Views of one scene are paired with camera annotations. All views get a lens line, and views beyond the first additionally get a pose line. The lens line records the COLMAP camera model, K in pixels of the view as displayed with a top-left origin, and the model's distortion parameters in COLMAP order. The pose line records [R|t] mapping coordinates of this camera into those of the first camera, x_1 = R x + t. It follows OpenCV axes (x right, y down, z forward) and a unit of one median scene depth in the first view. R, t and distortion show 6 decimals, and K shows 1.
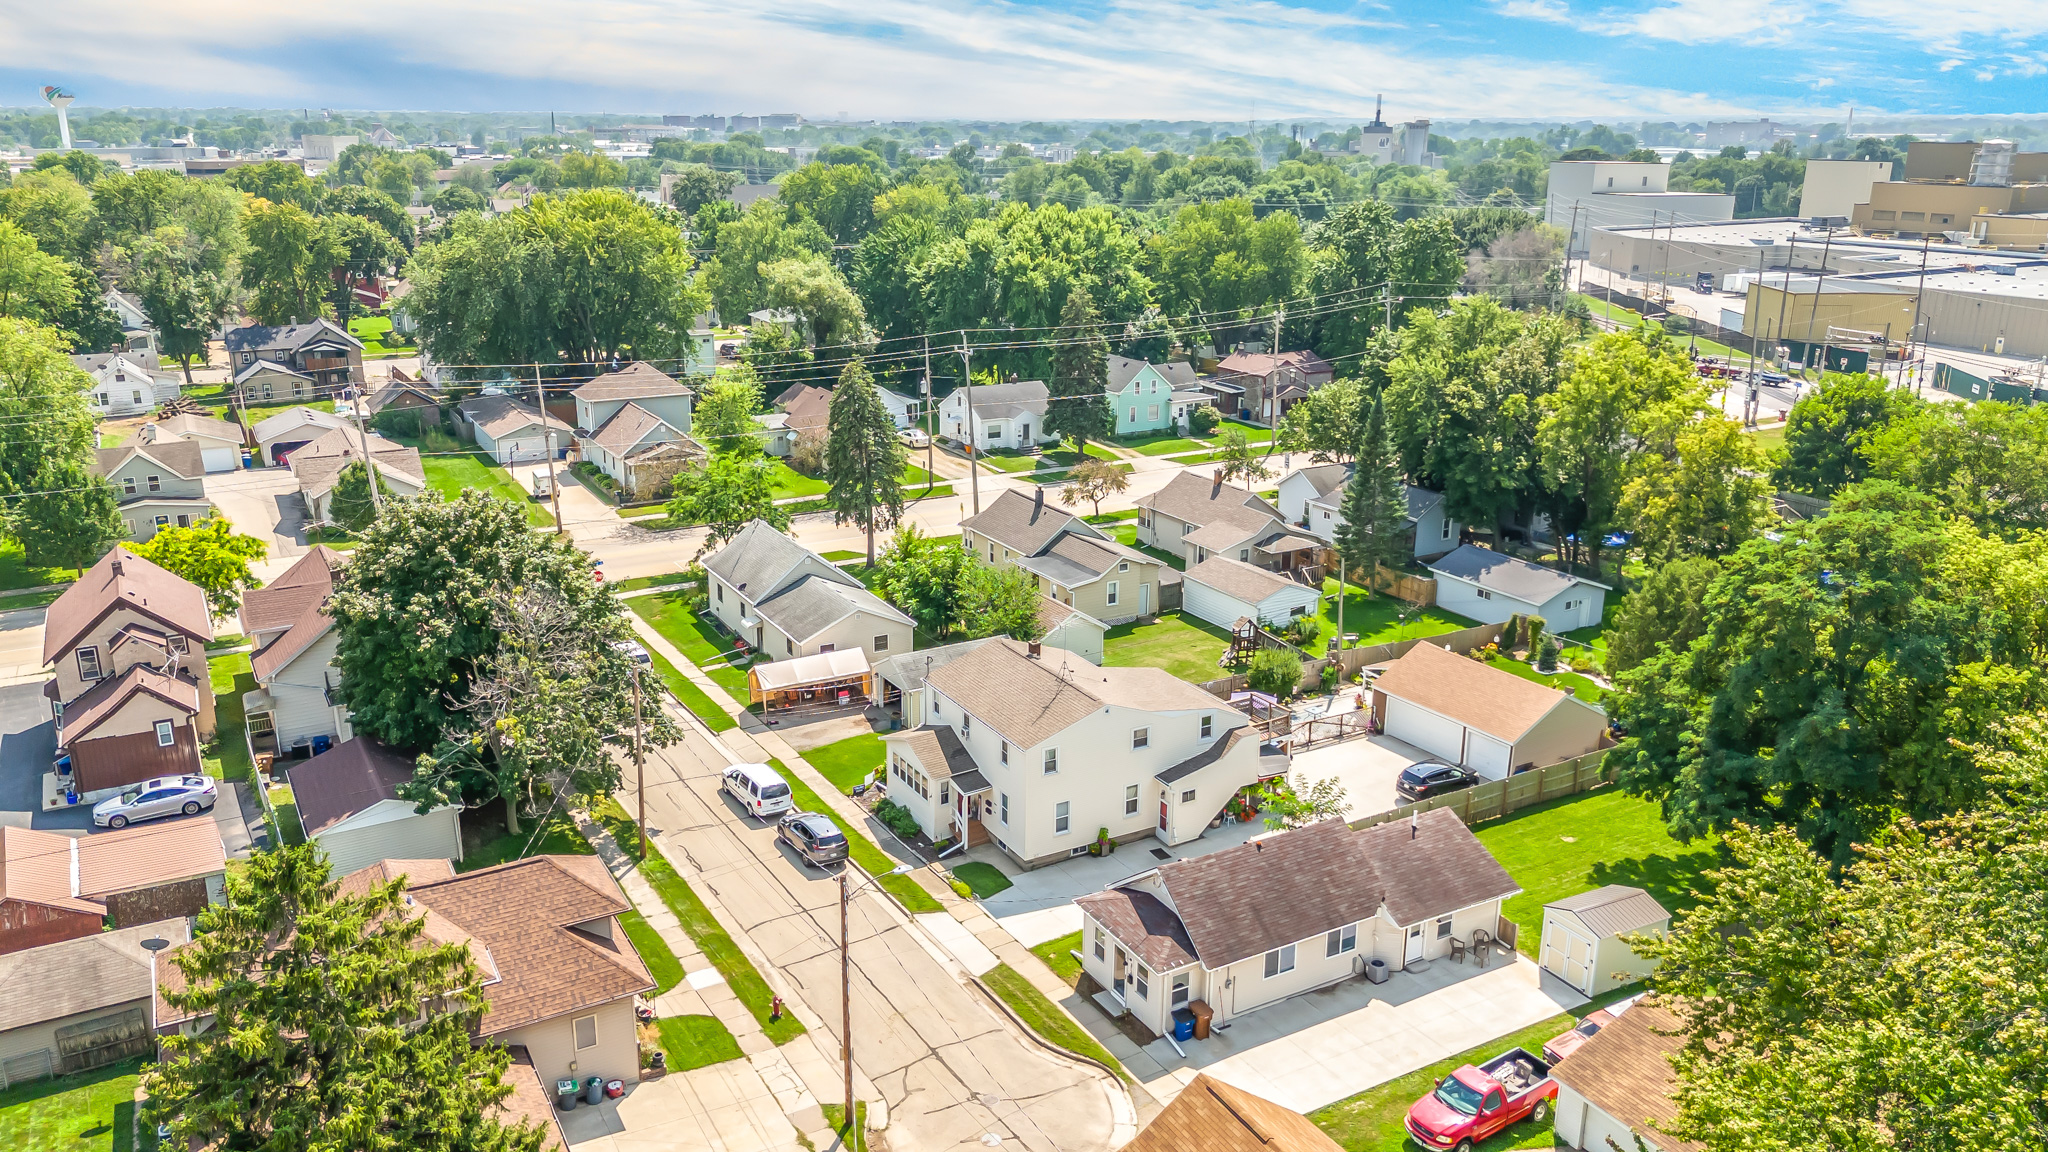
lens RADIAL K [[1504.9, 0, 1027.8], [0, 1504.9, 537.6], [0, 0, 1]] dist [0.089258, -0.080290]
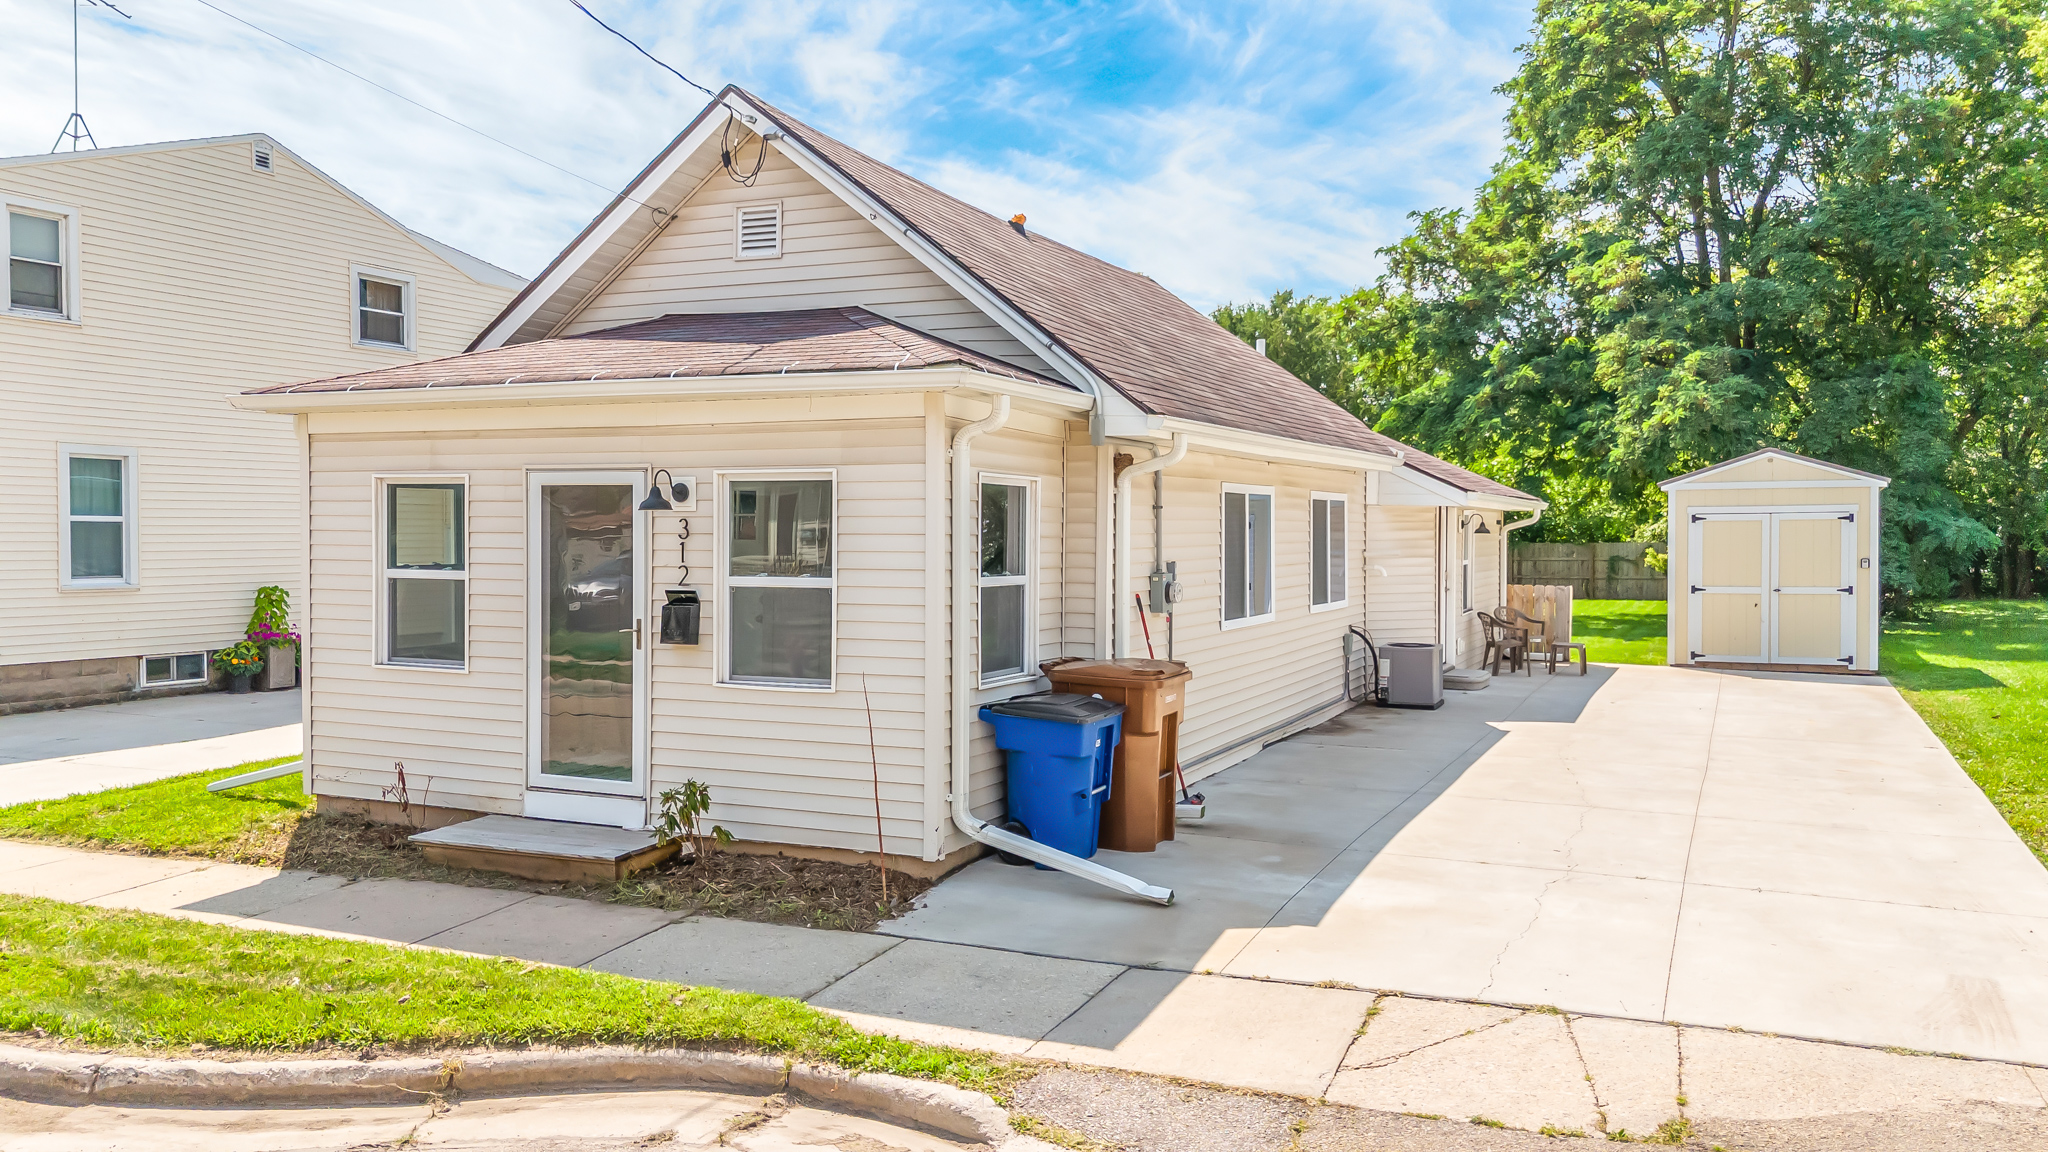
lens RADIAL K [[1504.9, 0, 1027.8], [0, 1504.9, 537.6], [0, 0, 1]] dist [0.089258, -0.080290]
pose [[0.818499, -0.018331, 0.574215, 0.001812], [0.159437, 0.967478, -0.196380, 0.266478], [-0.551941, 0.252289, 0.794803, 0.699595]]
